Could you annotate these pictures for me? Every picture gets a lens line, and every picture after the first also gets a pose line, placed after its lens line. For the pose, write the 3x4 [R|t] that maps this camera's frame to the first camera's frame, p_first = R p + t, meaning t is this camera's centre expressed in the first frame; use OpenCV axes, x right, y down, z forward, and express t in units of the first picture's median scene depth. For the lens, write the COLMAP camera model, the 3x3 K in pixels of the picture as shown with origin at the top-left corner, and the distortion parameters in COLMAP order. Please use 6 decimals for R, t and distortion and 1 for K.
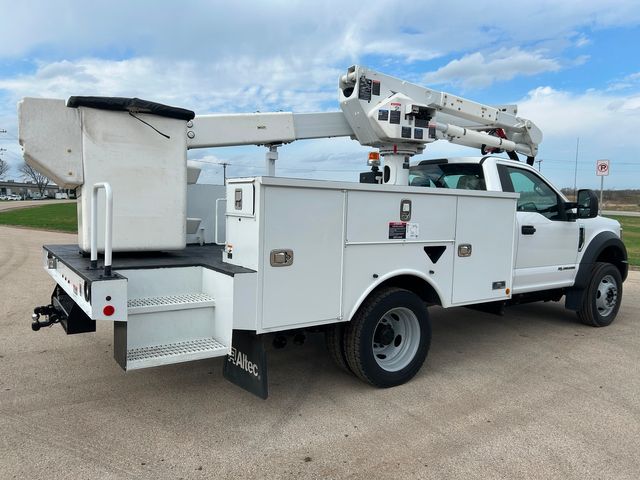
lens RADIAL K [[494.6, 0, 321.7], [0, 494.6, 246.2], [0, 0, 1]] dist [0.046727, -0.052190]
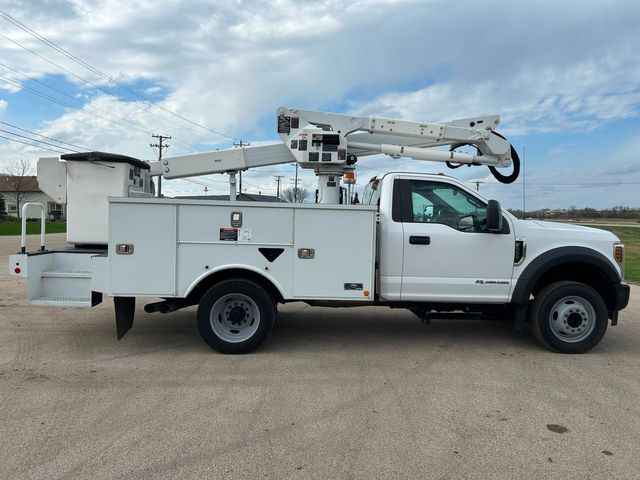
lens RADIAL K [[494.6, 0, 317.9], [0, 494.6, 244.6], [0, 0, 1]] dist [0.046727, -0.052190]
pose [[0.844438, 0.024098, -0.535111, 0.960487], [-0.046730, 0.998493, -0.028778, 0.020478], [0.533611, 0.049307, 0.844291, 0.004102]]
